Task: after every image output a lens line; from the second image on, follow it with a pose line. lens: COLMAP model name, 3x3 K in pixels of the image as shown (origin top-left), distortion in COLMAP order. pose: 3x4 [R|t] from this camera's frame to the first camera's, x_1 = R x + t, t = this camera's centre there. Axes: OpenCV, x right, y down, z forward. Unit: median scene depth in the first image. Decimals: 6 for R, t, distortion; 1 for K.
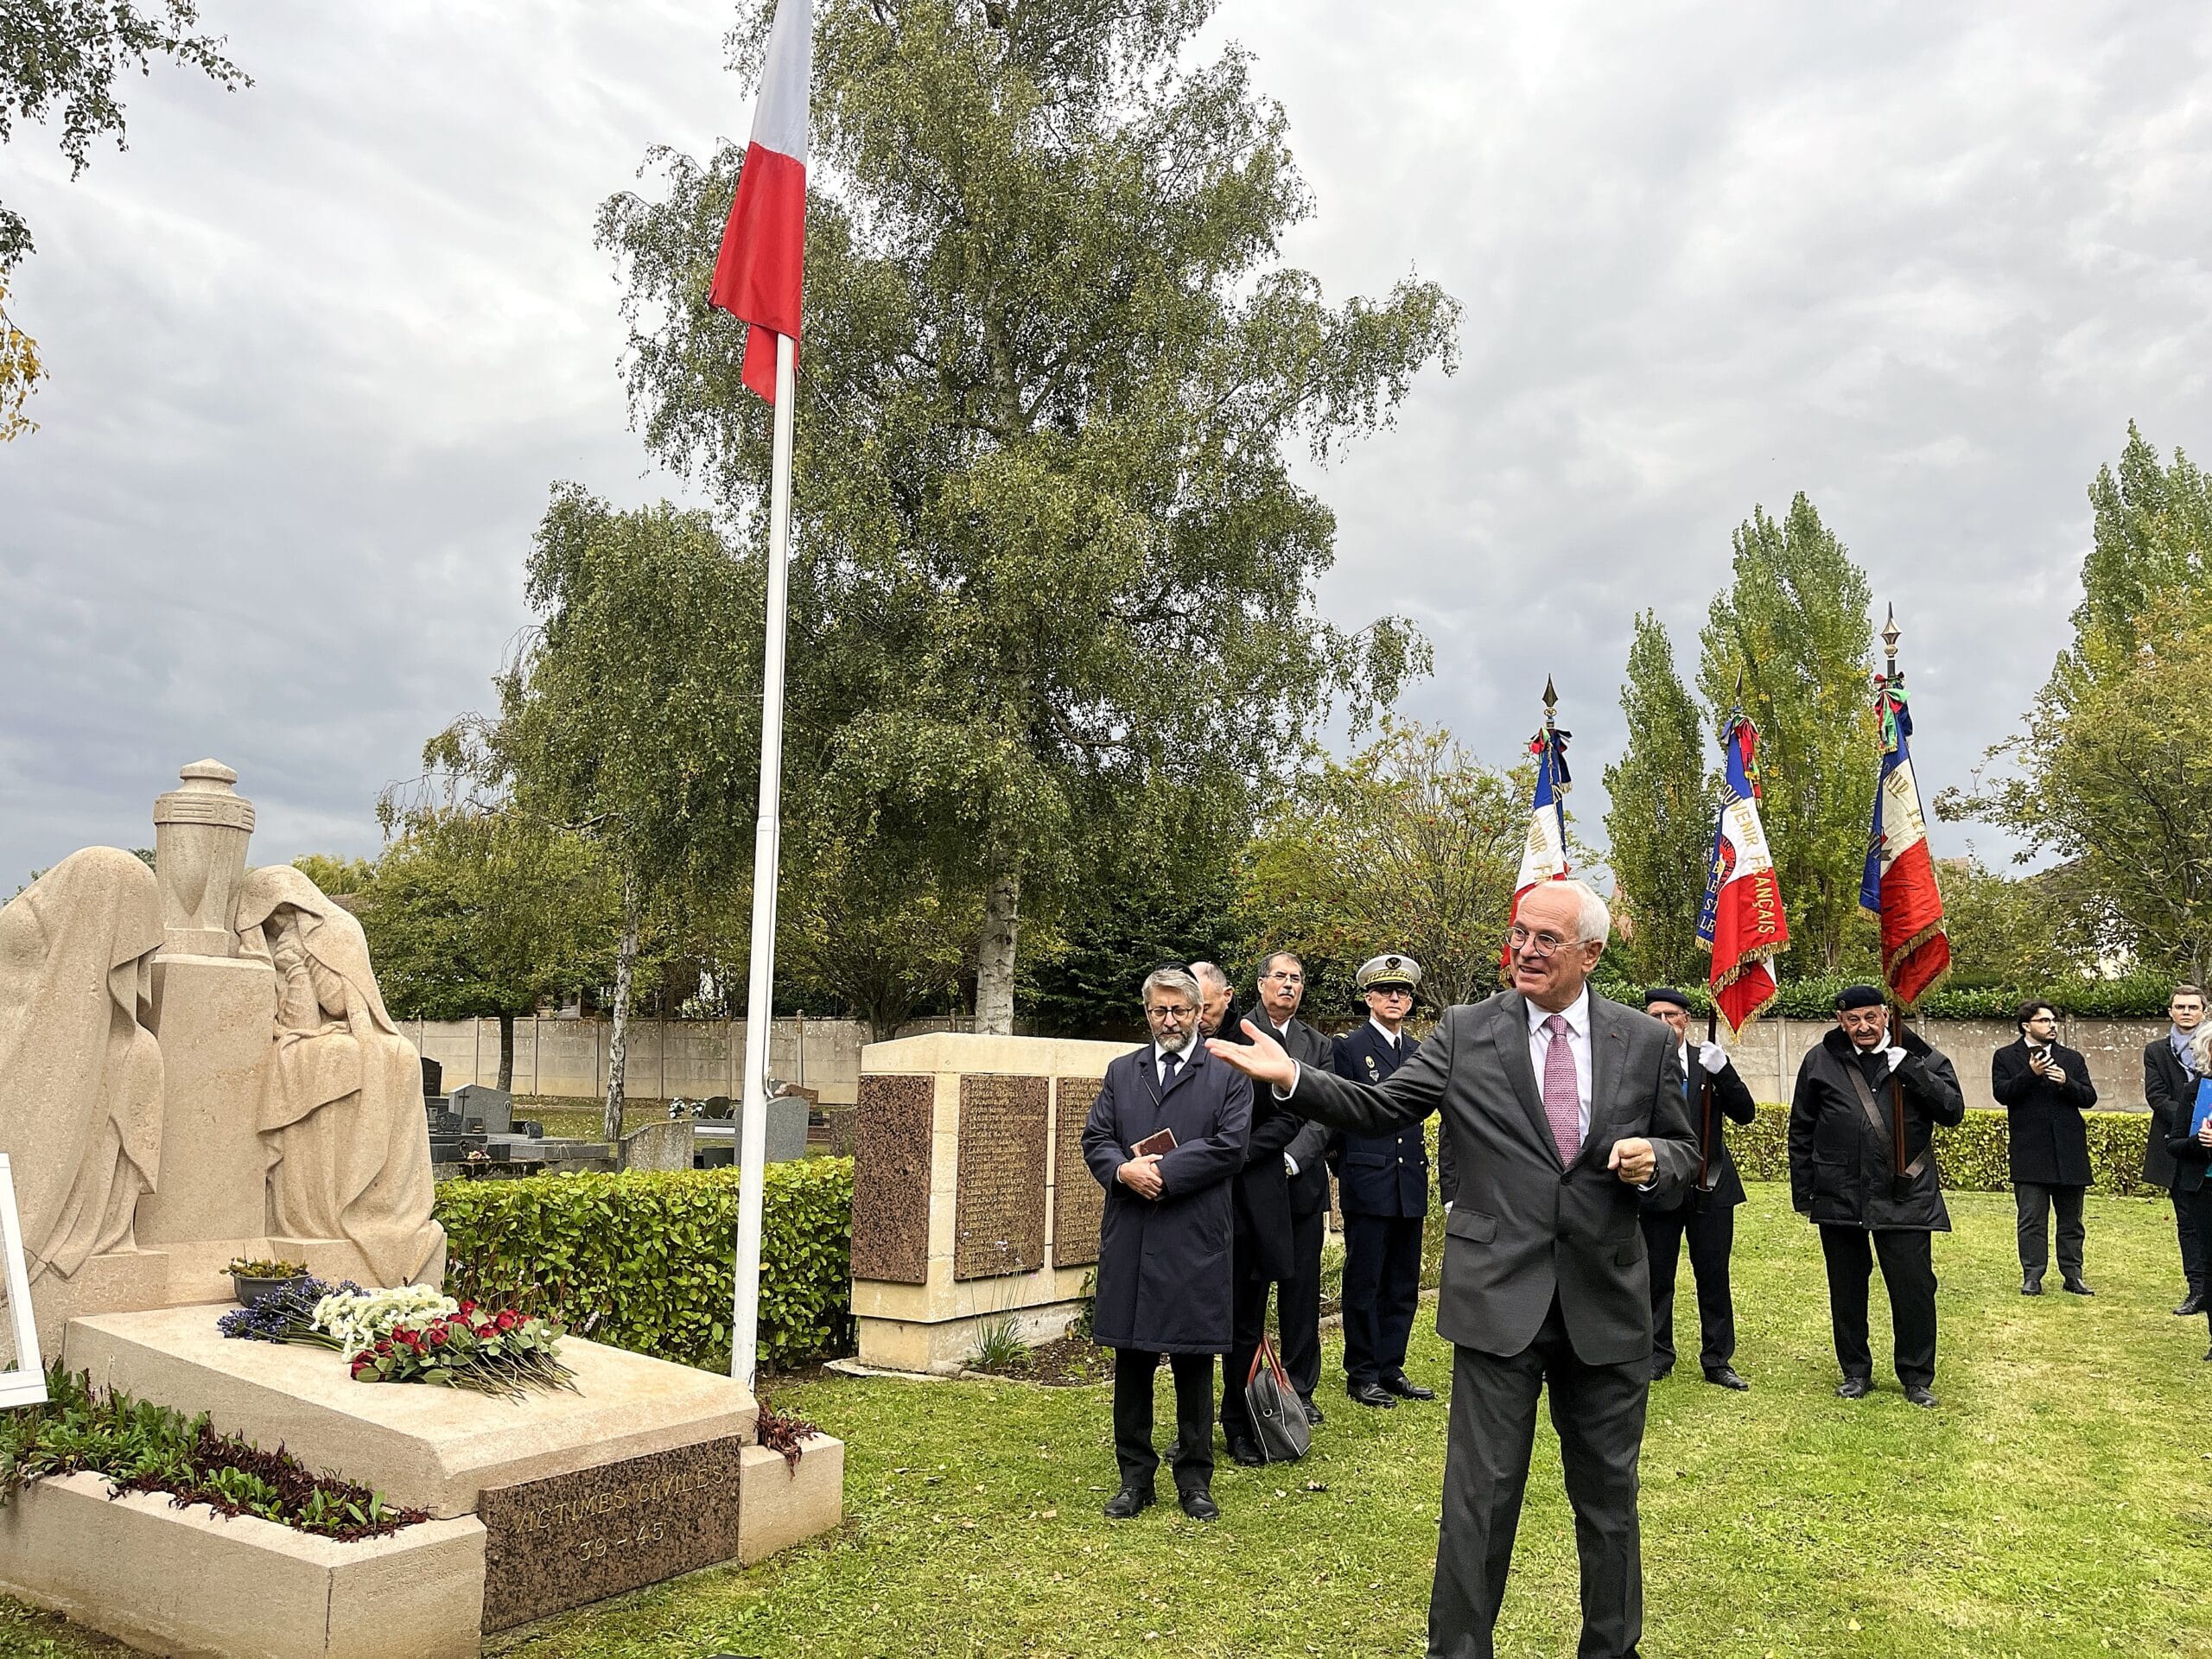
lens RADIAL K [[1710.4, 0, 1132.8], [0, 1710.4, 807.2], [0, 0, 1]] dist [0.066744, -0.098878]
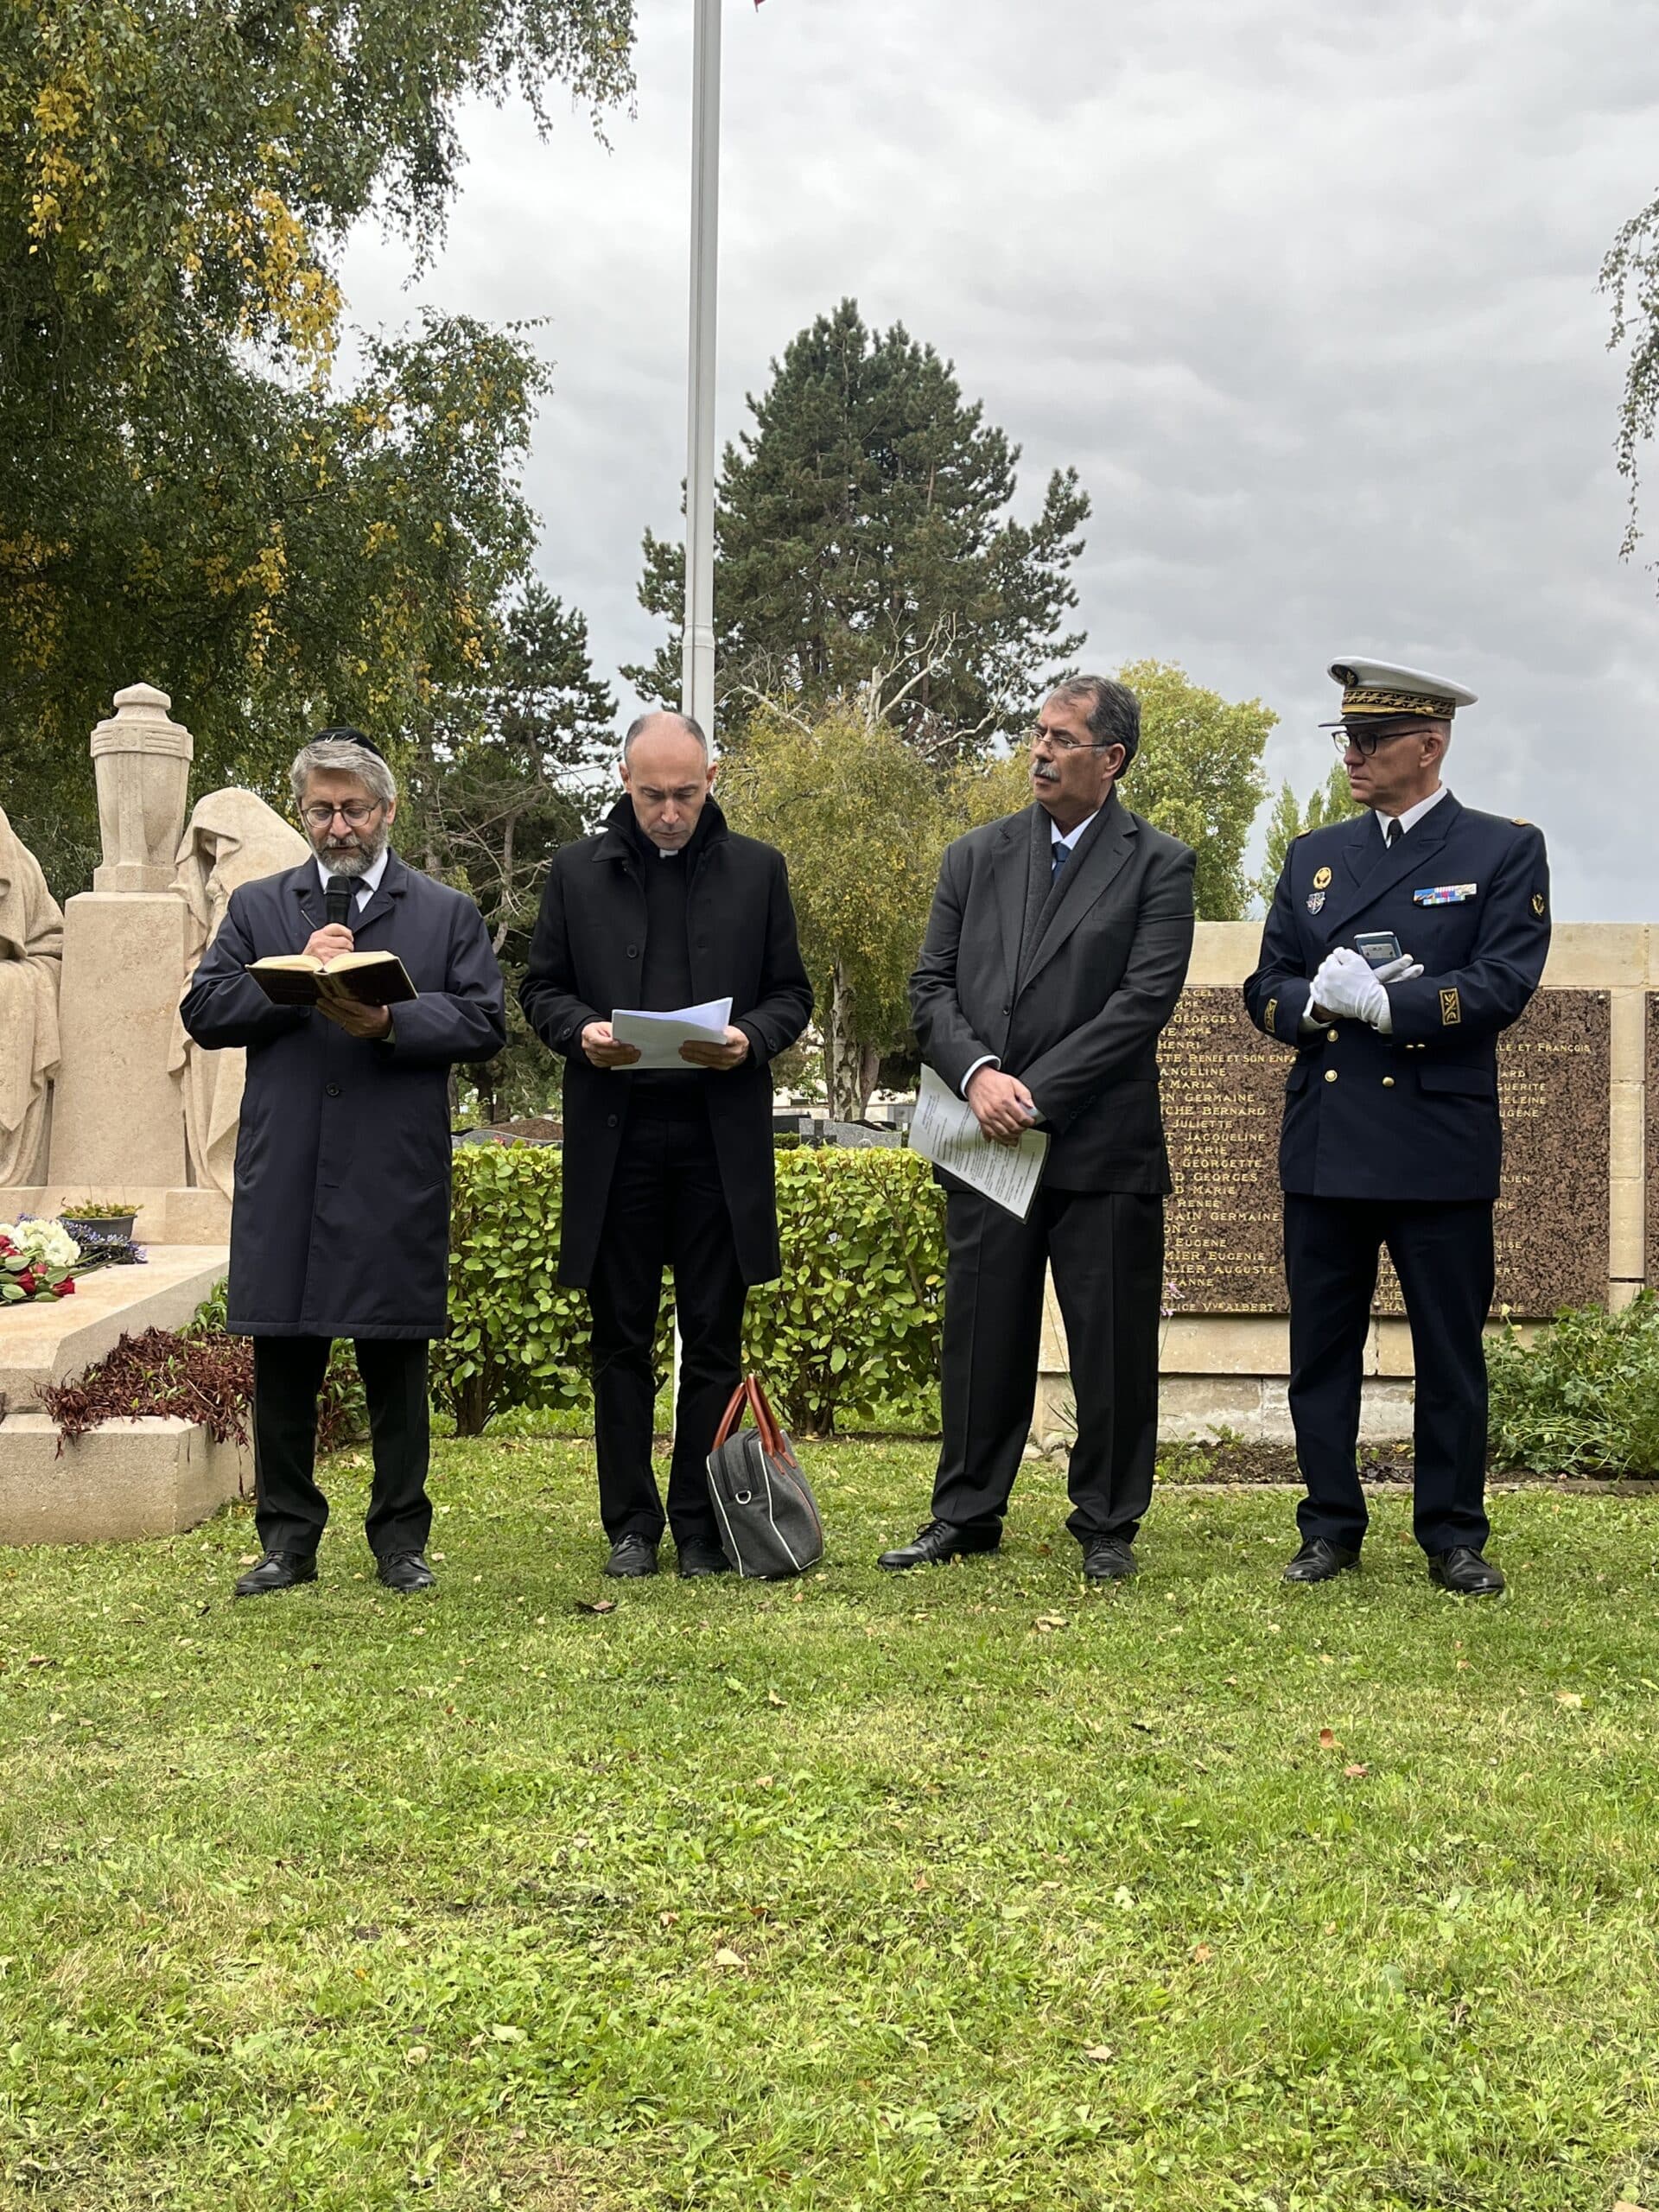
lens RADIAL K [[2386.1, 0, 823.4], [0, 2386.1, 1113.1], [0, 0, 1]] dist [0.037686, 0.000000]
pose [[0.502673, -0.026732, -0.864063, 0.849444], [0.140695, 0.988725, 0.051261, 0.208627], [0.852950, -0.147337, 0.500767, 0.712925]]
